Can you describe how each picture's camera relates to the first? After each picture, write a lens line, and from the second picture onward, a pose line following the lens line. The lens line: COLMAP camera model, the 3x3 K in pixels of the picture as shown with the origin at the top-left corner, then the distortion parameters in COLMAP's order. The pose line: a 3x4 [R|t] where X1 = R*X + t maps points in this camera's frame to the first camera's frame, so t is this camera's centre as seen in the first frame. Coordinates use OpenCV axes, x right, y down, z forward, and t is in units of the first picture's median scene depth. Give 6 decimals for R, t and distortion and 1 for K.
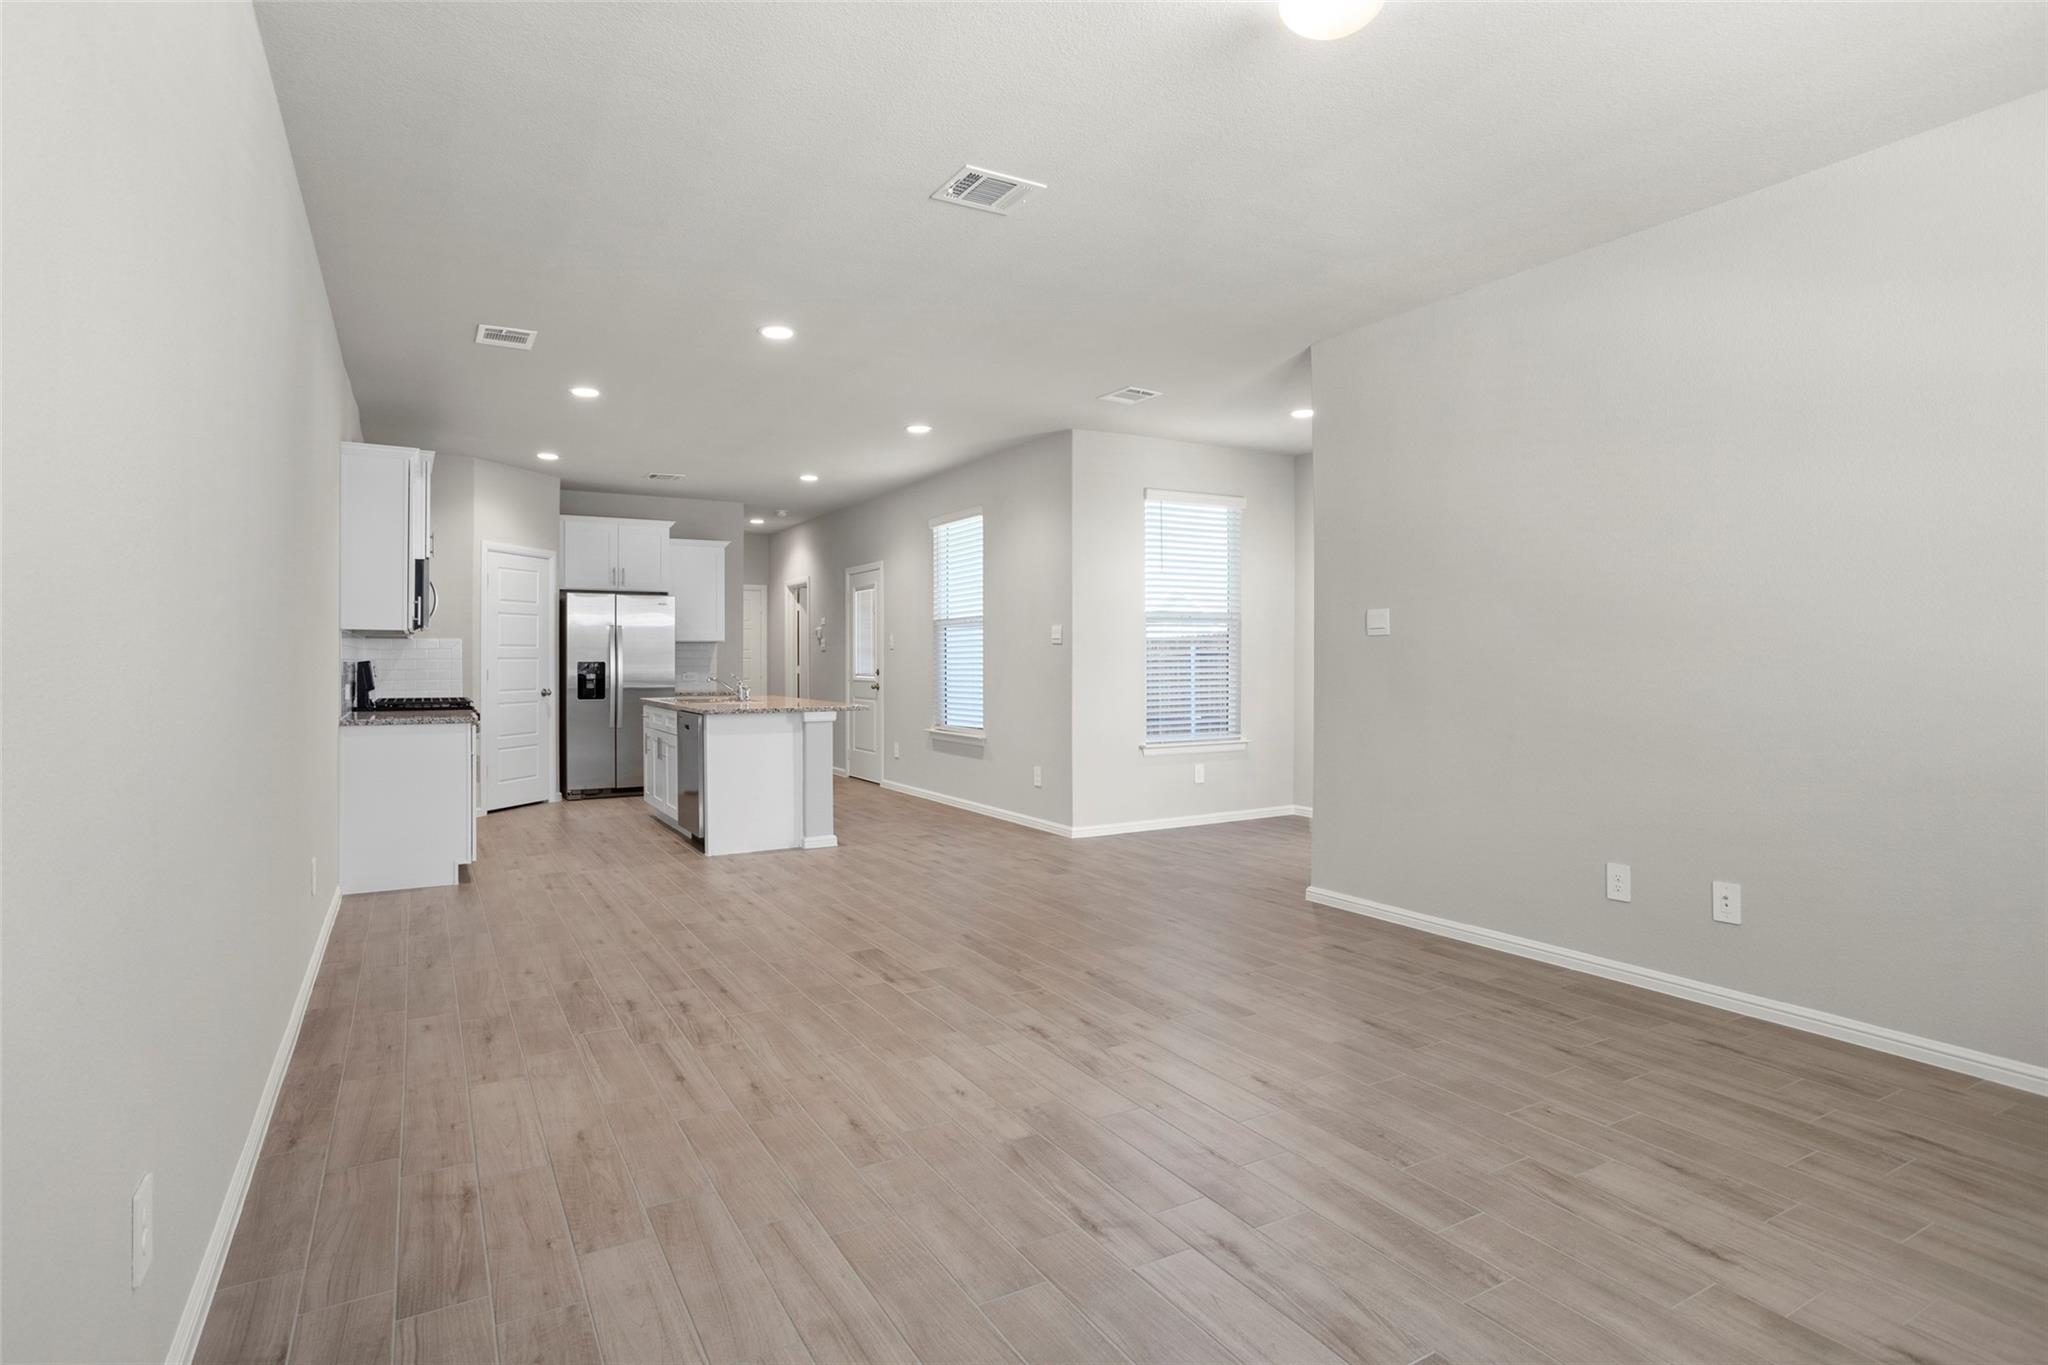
lens RADIAL K [[1033.9, 0, 1004.7], [0, 1033.9, 662.7], [0, 0, 1]] dist [-0.062688, 0.034659]
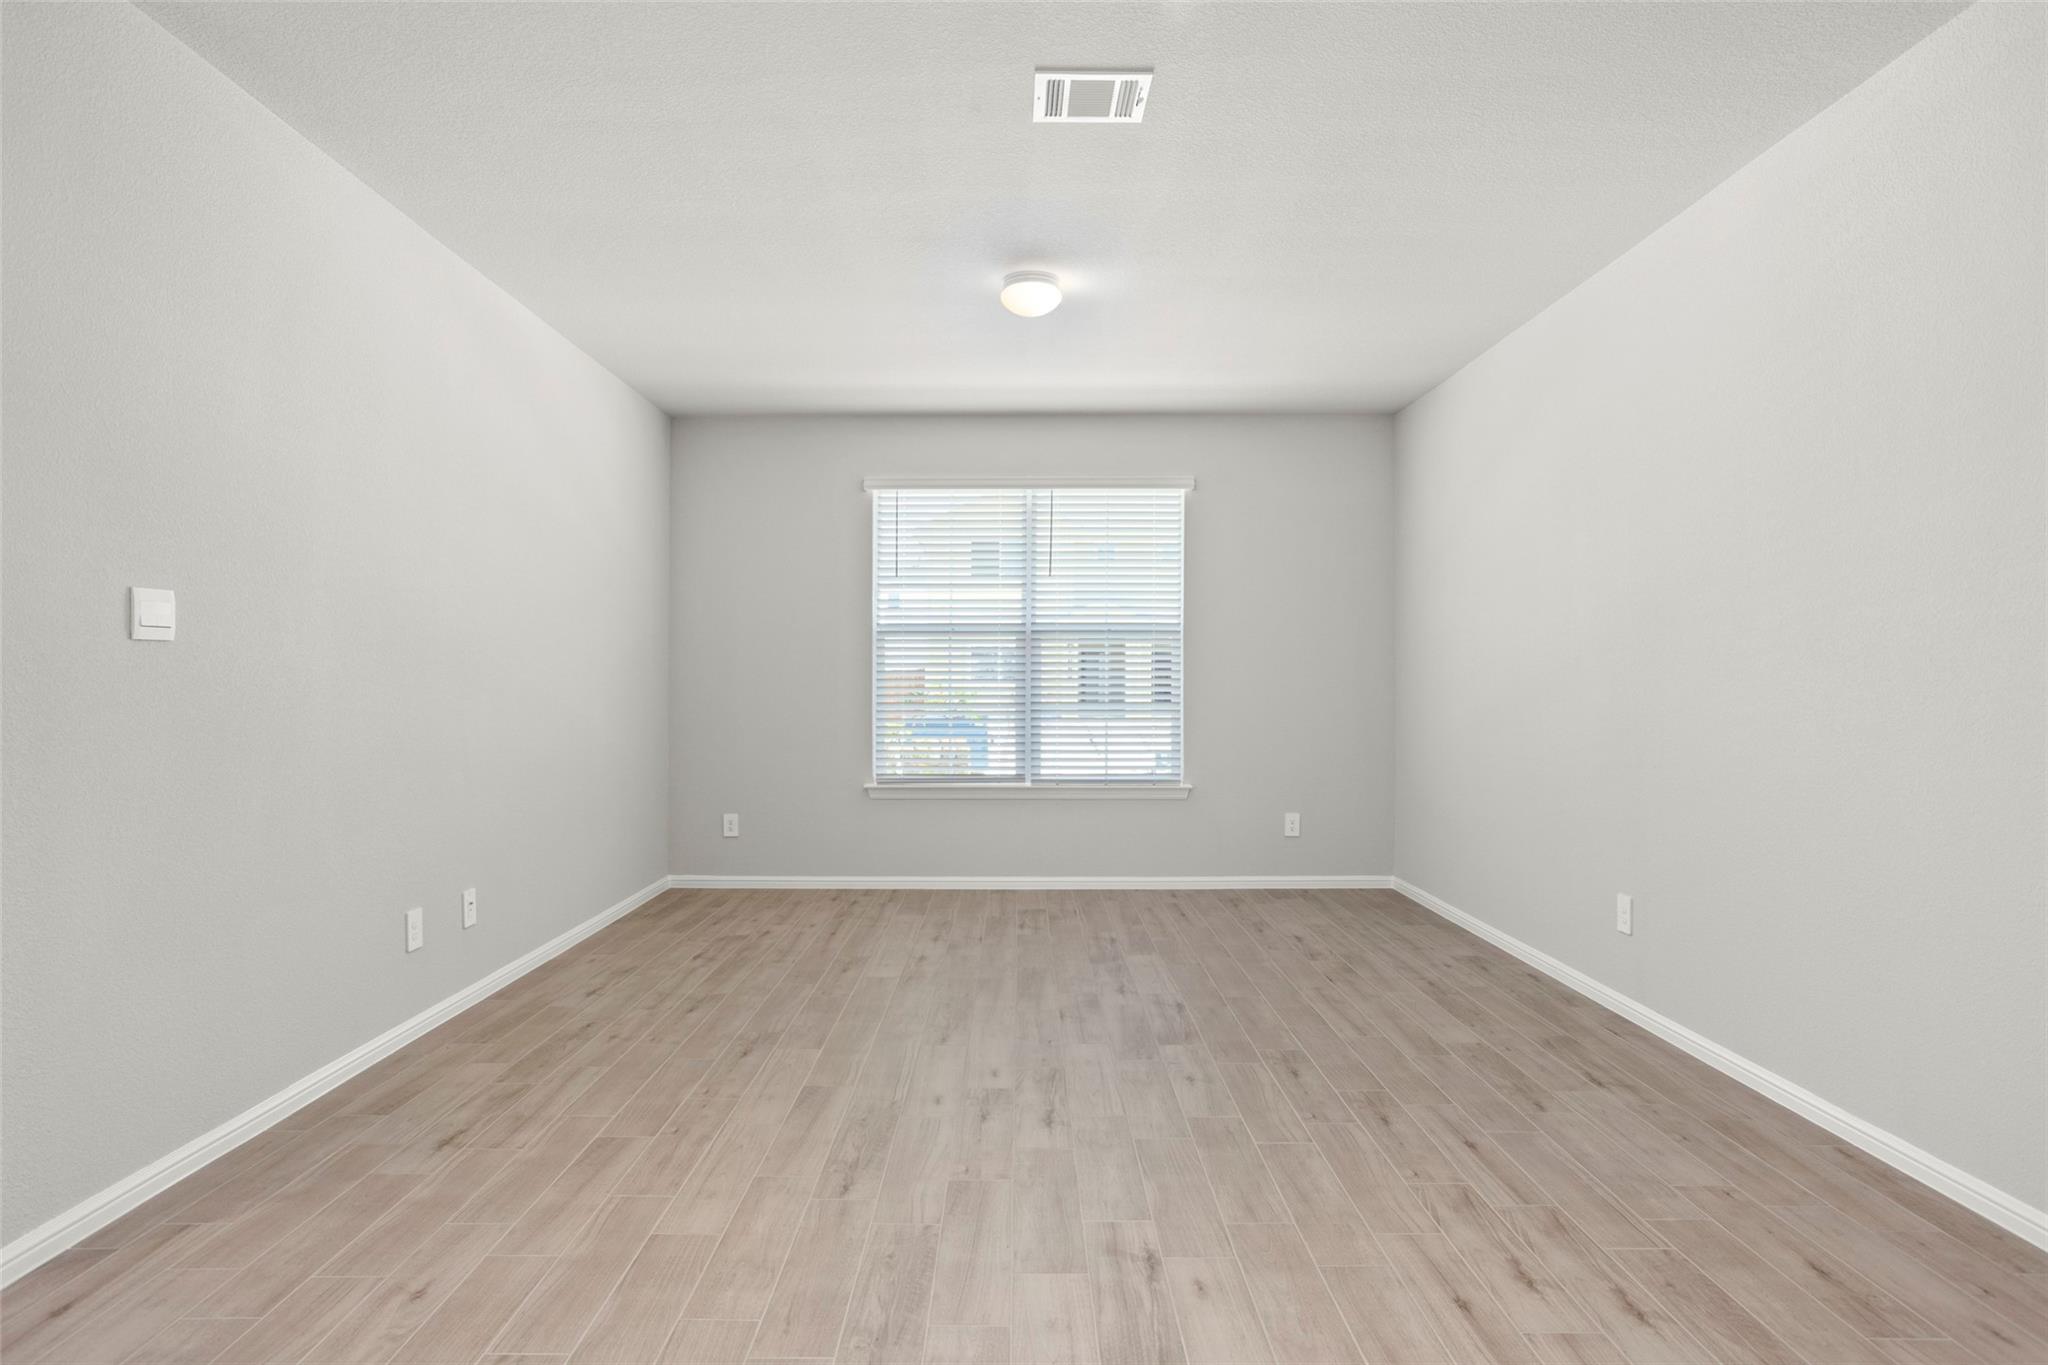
lens RADIAL K [[1107.3, 0, 1015.0], [0, 1107.3, 675.3], [0, 0, 1]] dist [-0.062600, 0.043702]
pose [[-0.866995, 0.004982, 0.498292, -0.197505], [0.003769, 0.999987, -0.003440, -0.003338], [-0.498303, -0.001104, -0.867002, 0.892077]]
